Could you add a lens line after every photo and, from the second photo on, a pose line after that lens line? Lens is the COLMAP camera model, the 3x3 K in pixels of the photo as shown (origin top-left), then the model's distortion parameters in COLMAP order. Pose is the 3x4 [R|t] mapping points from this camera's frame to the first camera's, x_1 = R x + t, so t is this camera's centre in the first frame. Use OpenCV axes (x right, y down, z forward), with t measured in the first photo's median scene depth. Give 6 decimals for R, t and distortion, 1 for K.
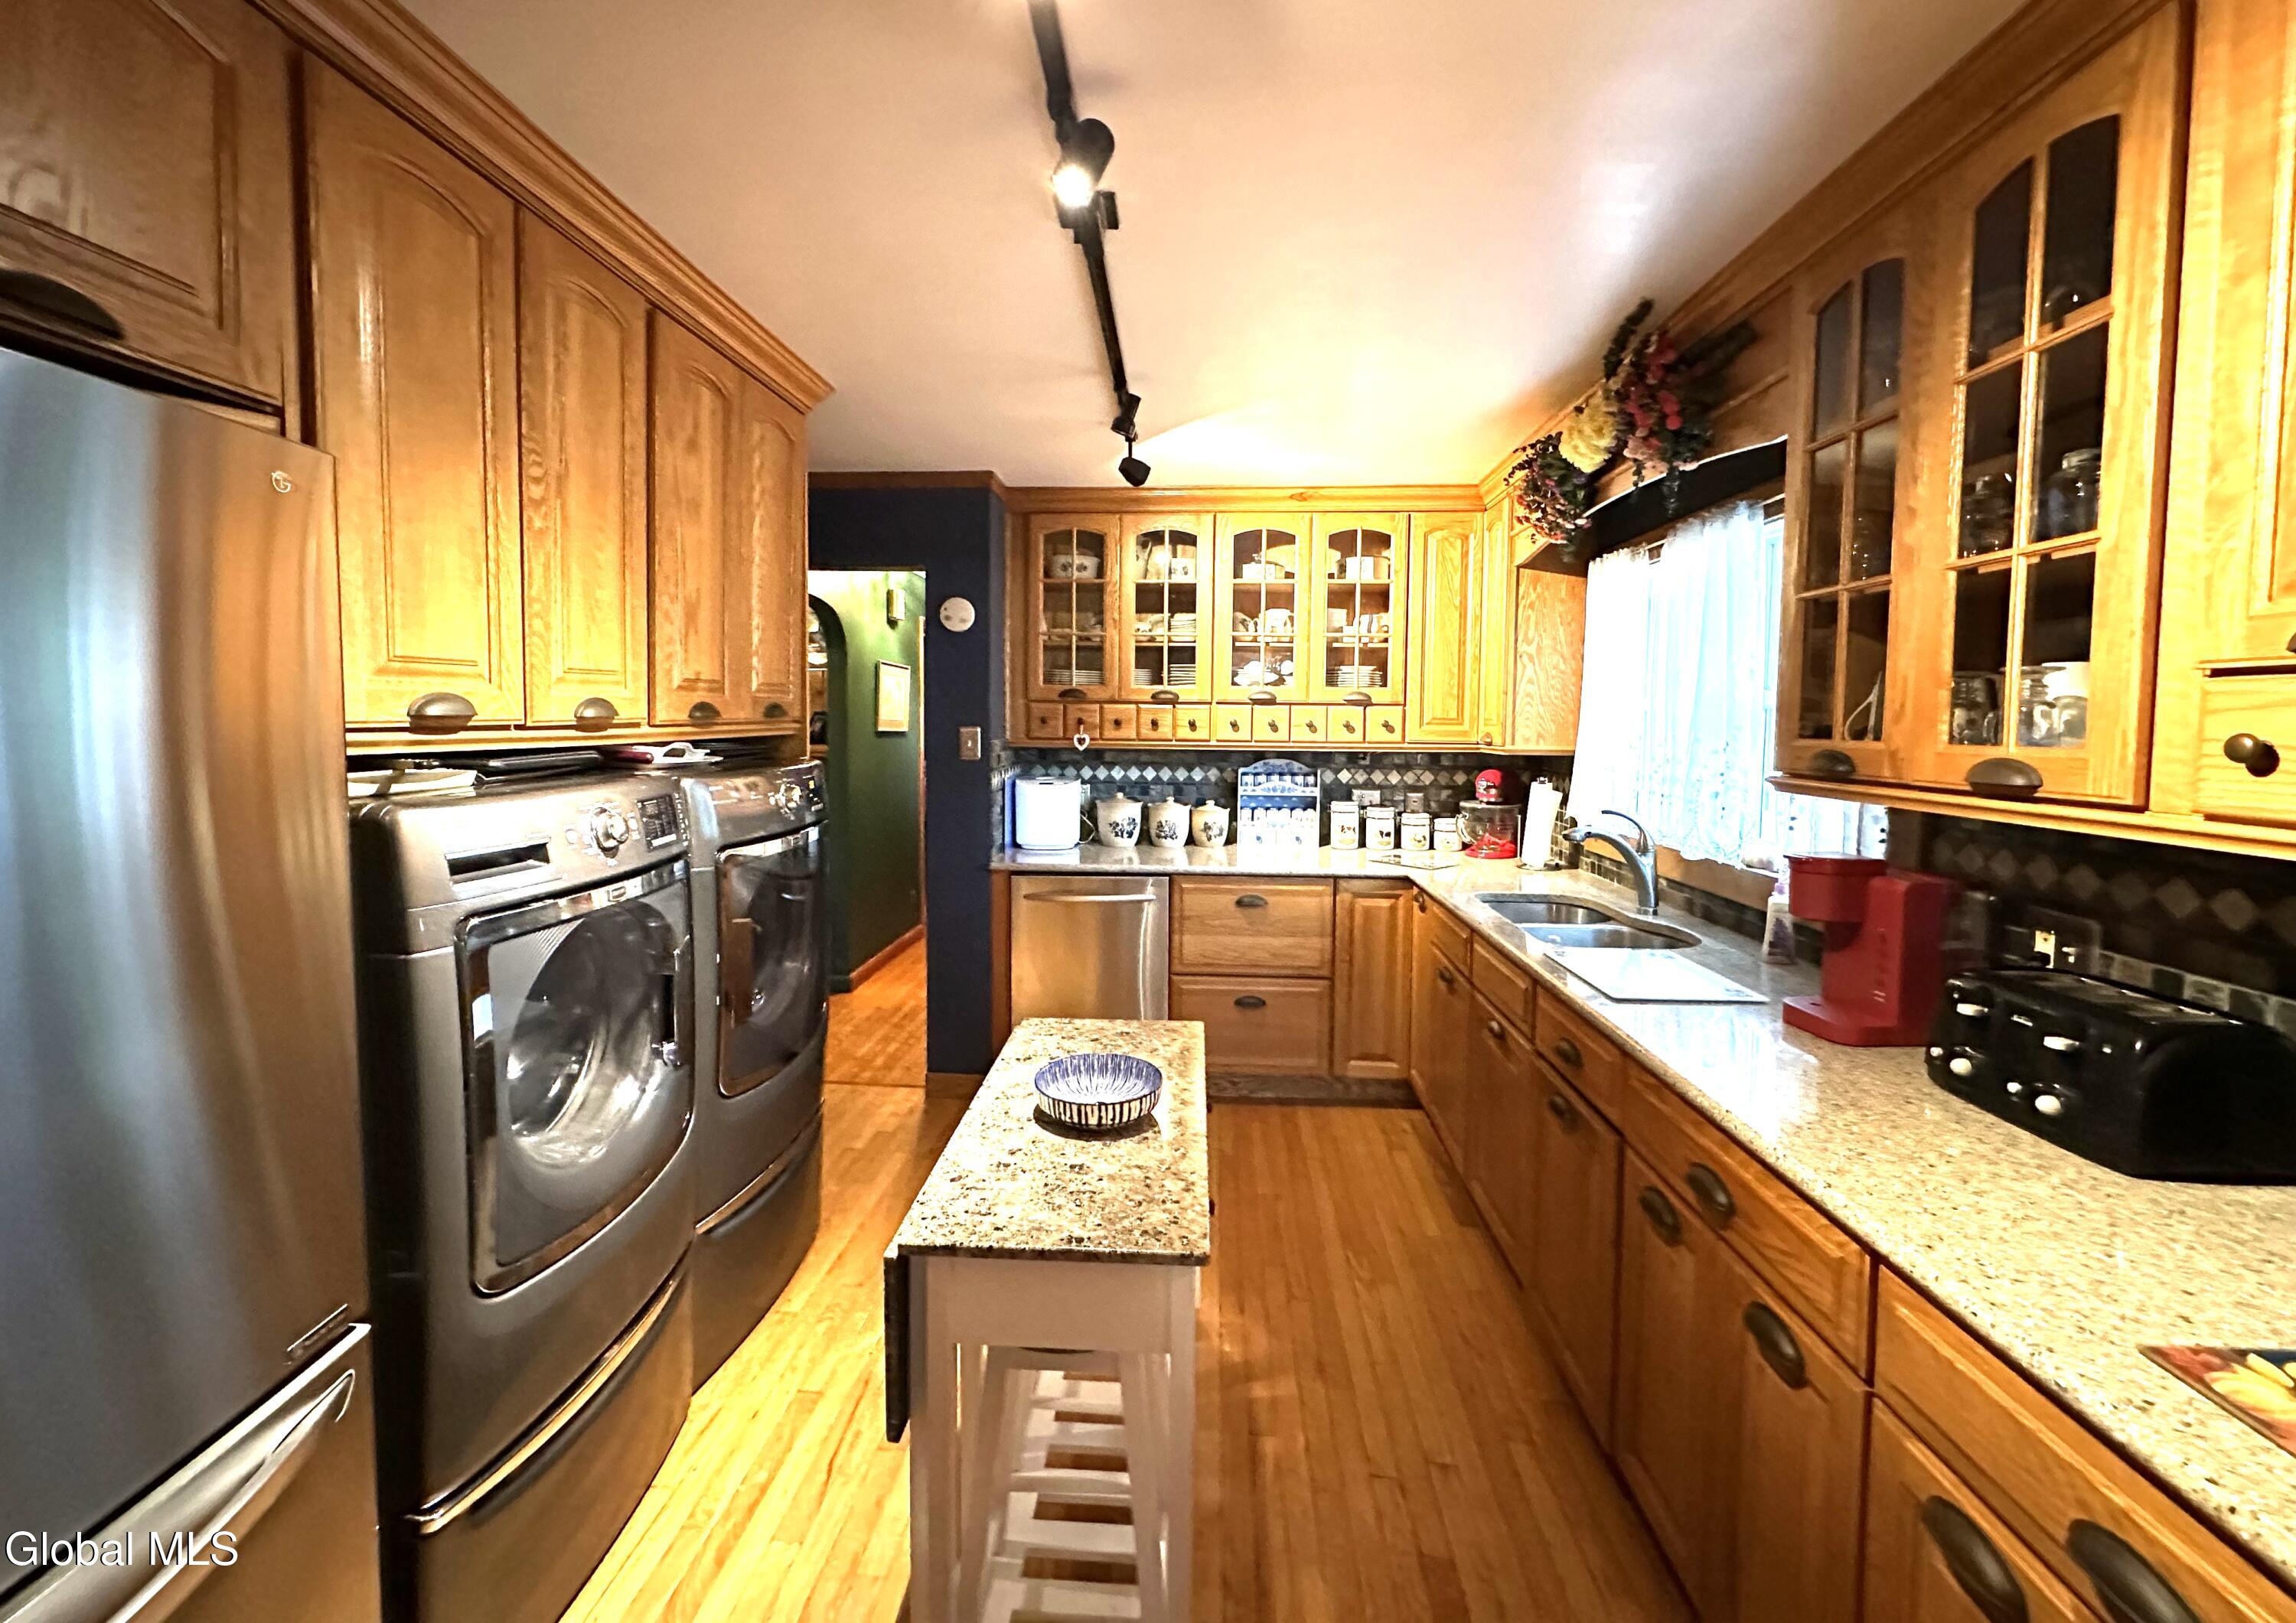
lens RADIAL K [[907.9, 0, 1150.1], [0, 907.9, 755.1], [0, 0, 1]] dist [-0.001266, -0.000054]
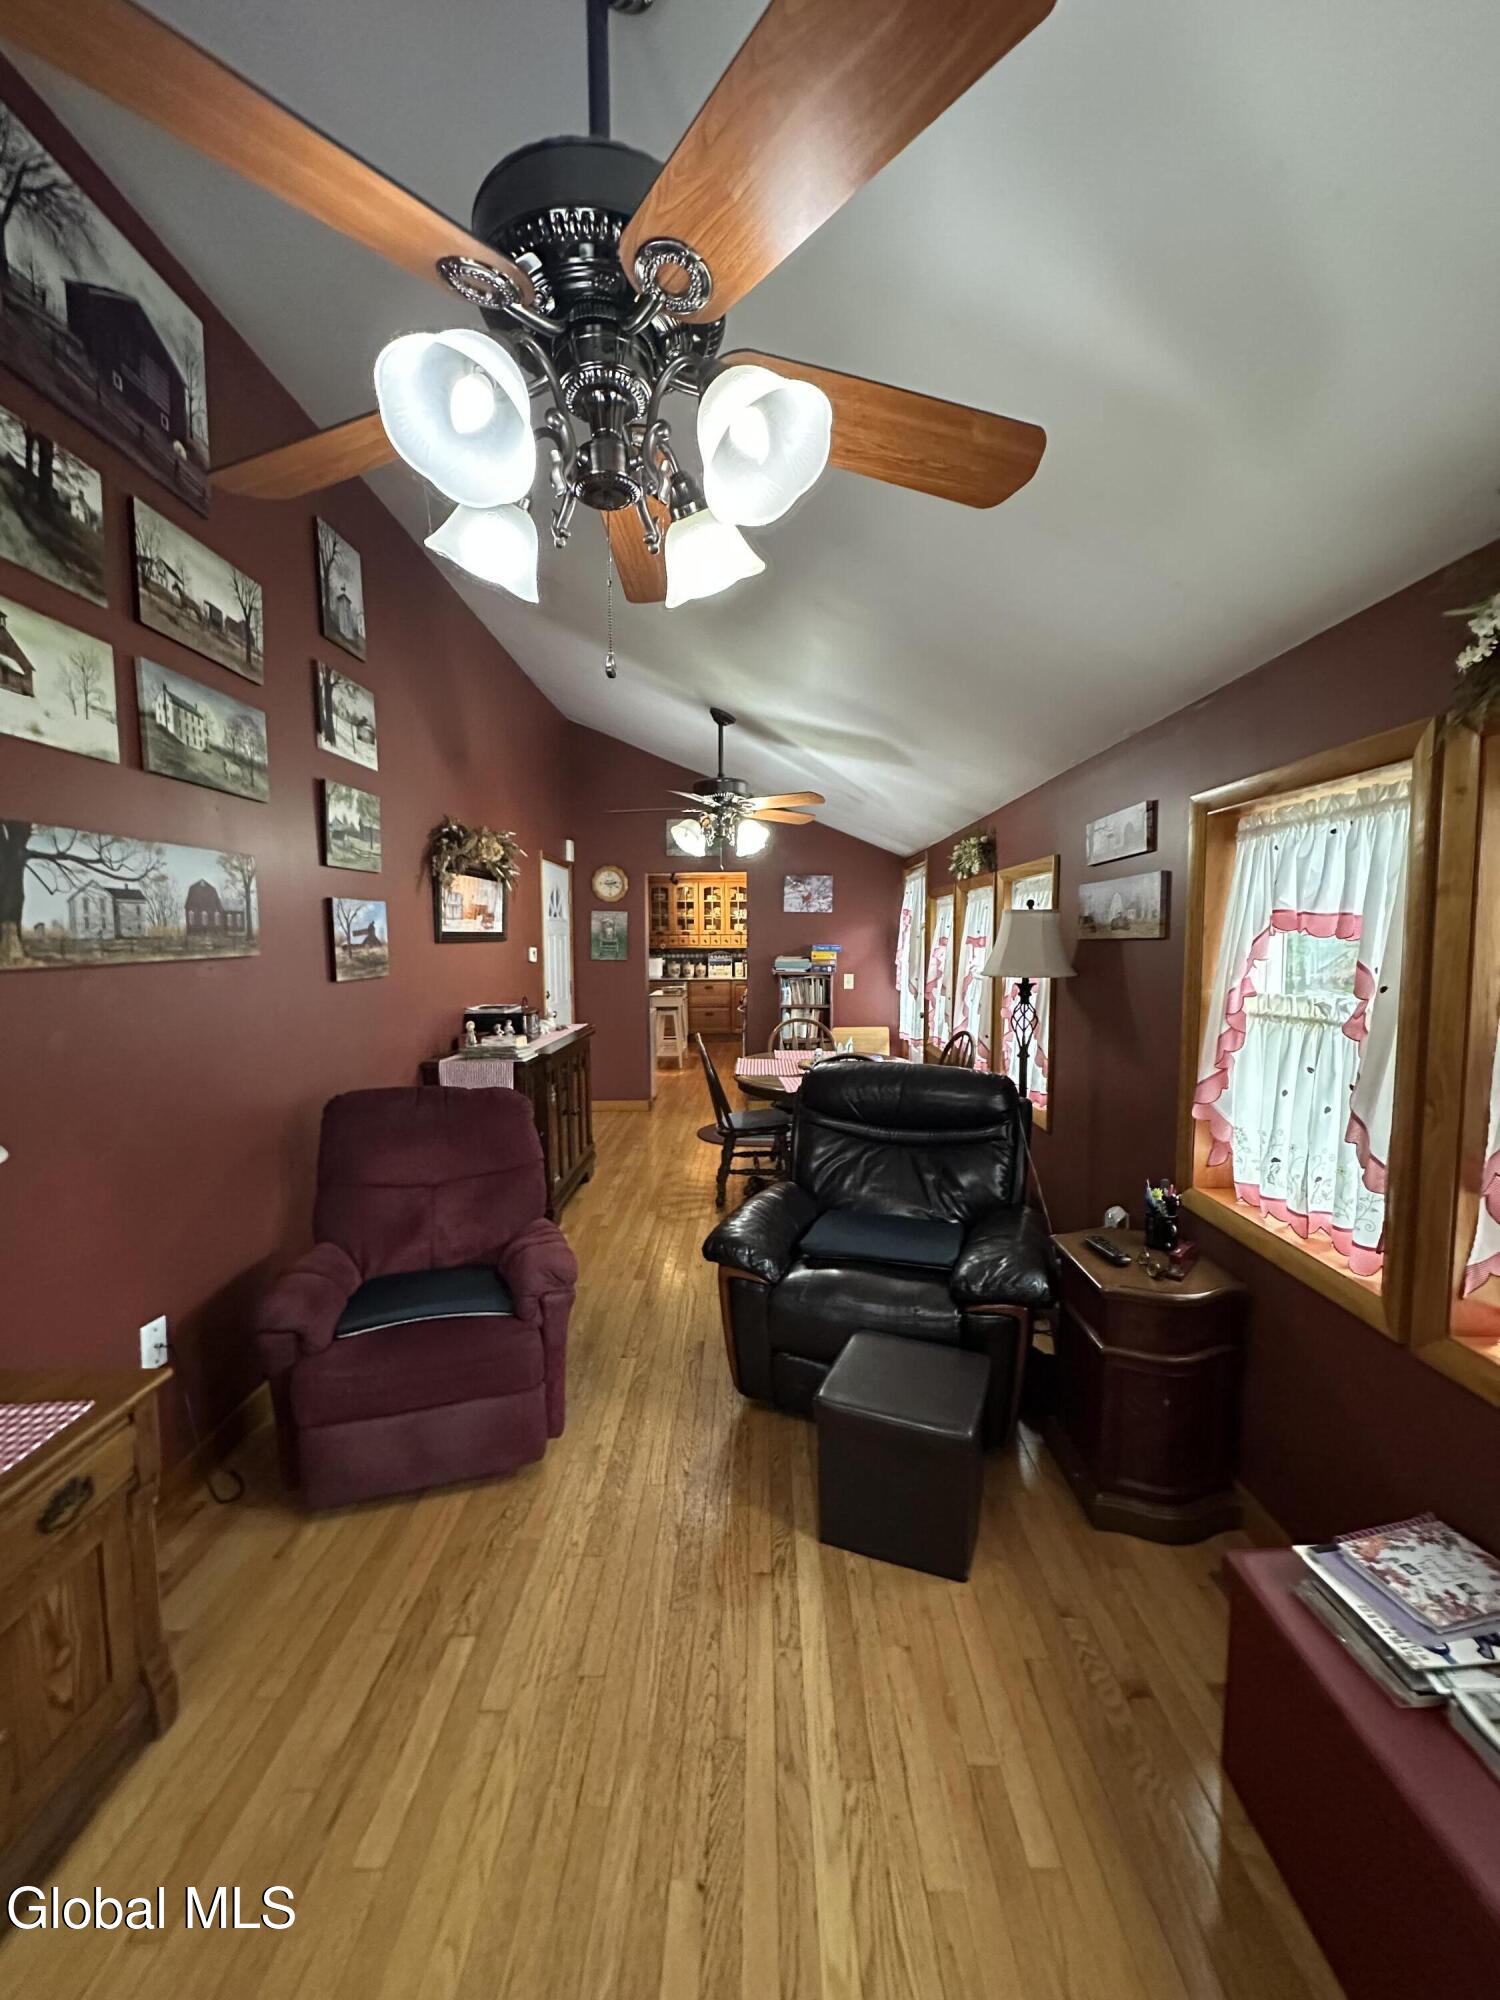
lens RADIAL K [[797.7, 0, 742.8], [0, 797.7, 1011.1], [0, 0, 1]] dist [-0.000578, 0.000388]
pose [[0.998716, -0.032122, 0.039160, 0.117745], [0.030345, 0.998518, 0.045172, 0.115295], [-0.040553, -0.043926, 0.998211, -2.367615]]
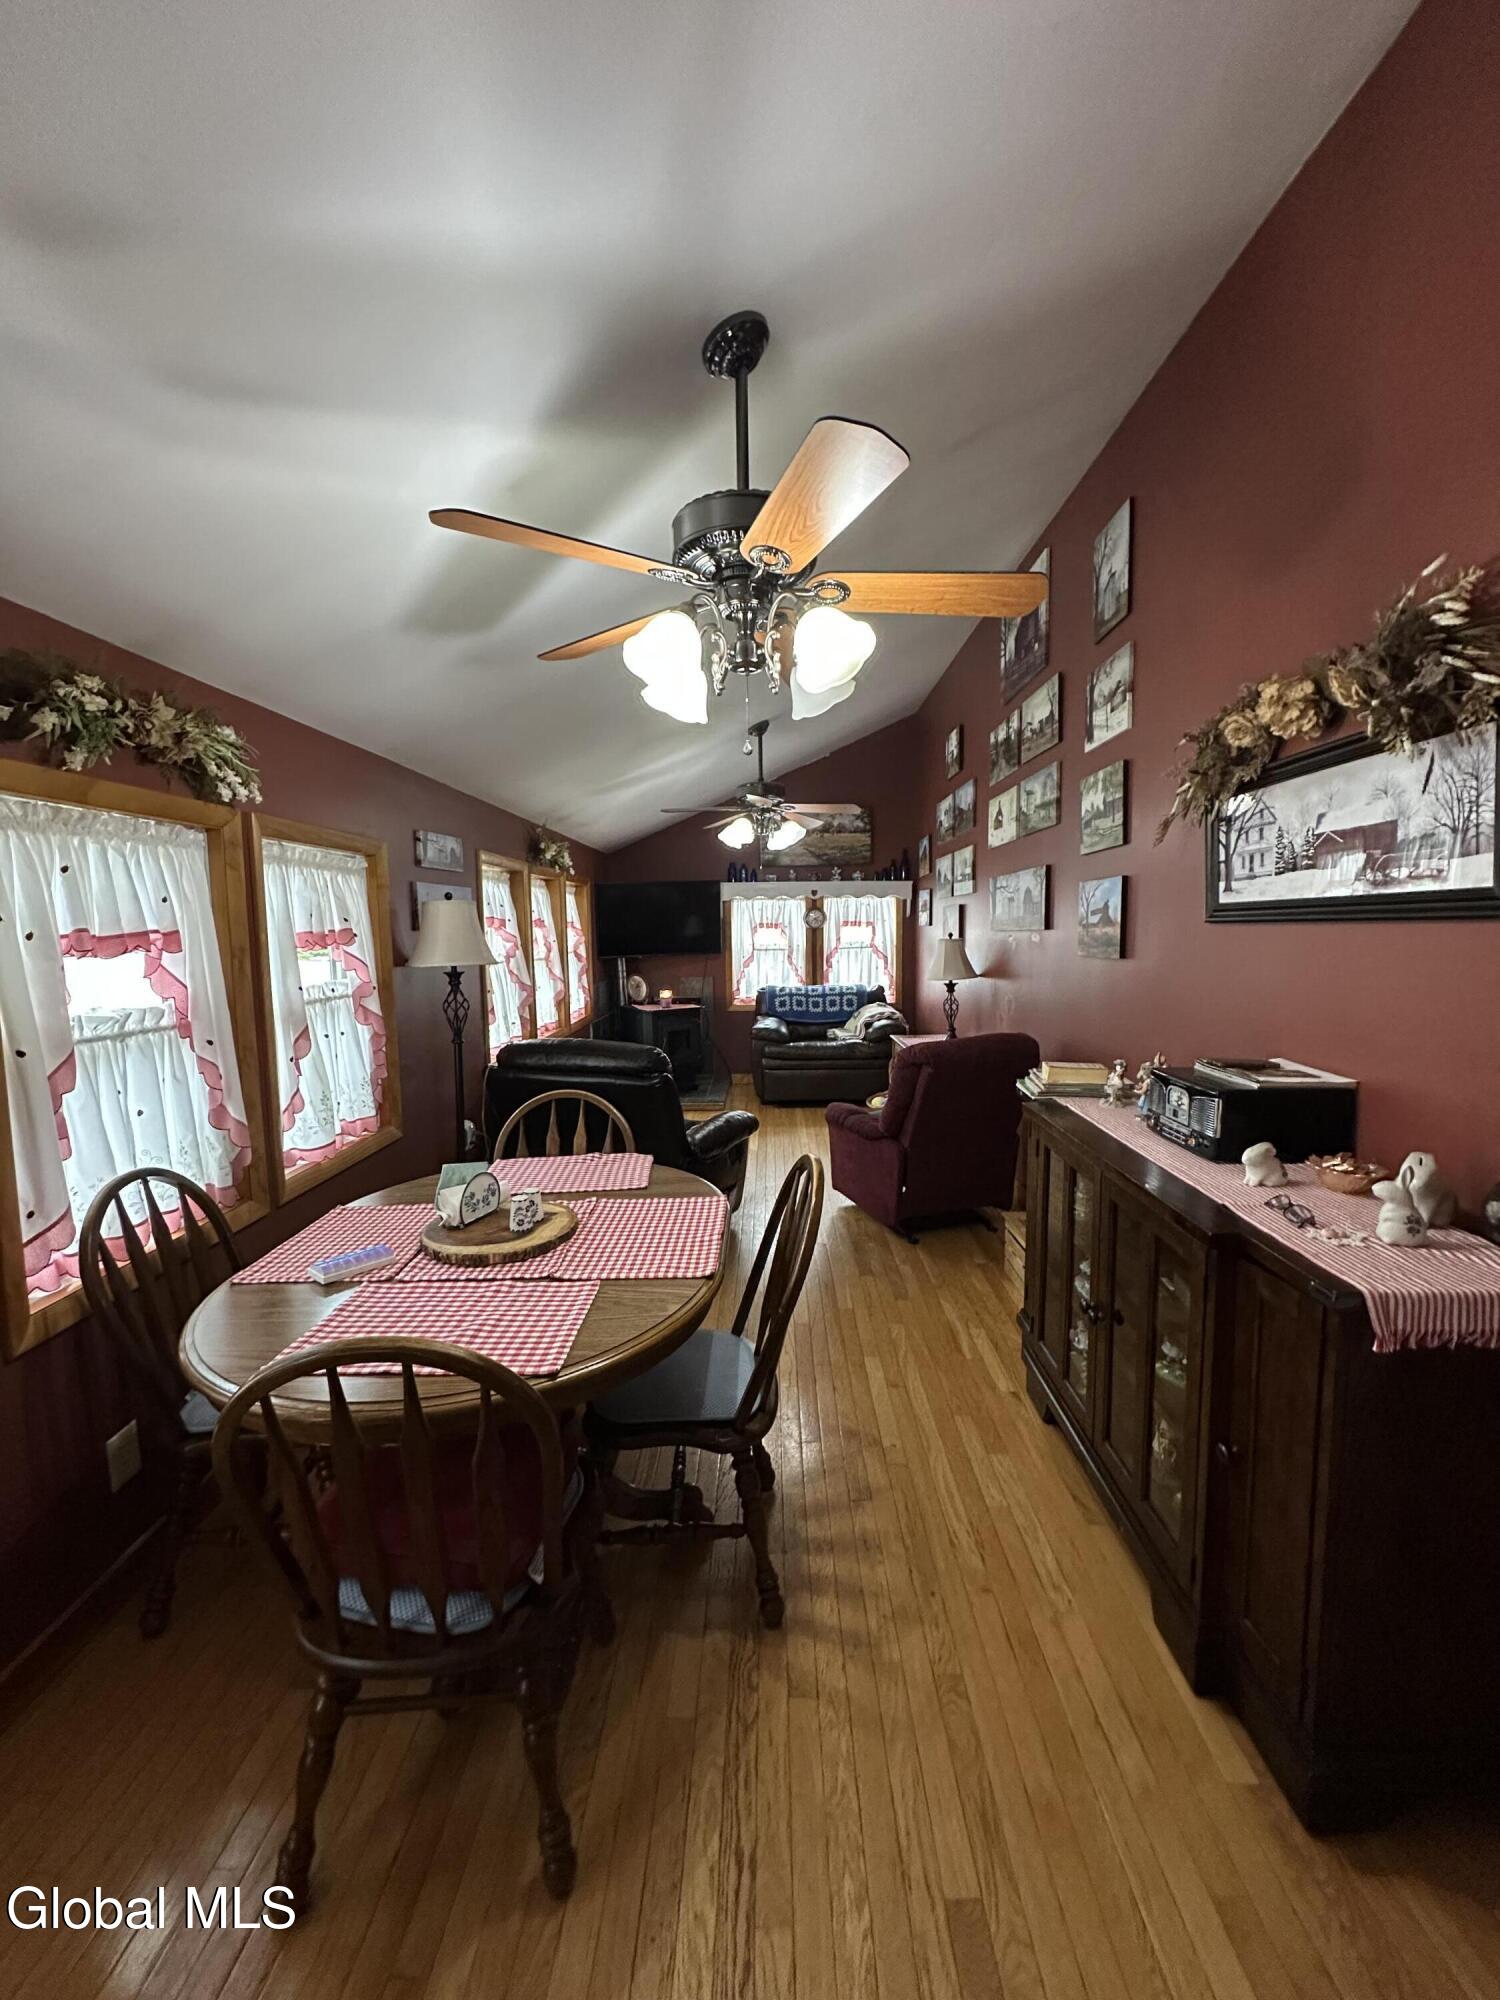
lens RADIAL K [[797.7, 0, 753.7], [0, 797.7, 998.2], [0, 0, 1]] dist [-0.000578, 0.000388]
pose [[-0.999088, 0.006964, -0.042135, 0.154972], [0.001253, 0.990970, 0.134080, 0.026680], [0.042689, 0.133905, -0.990074, -0.492566]]
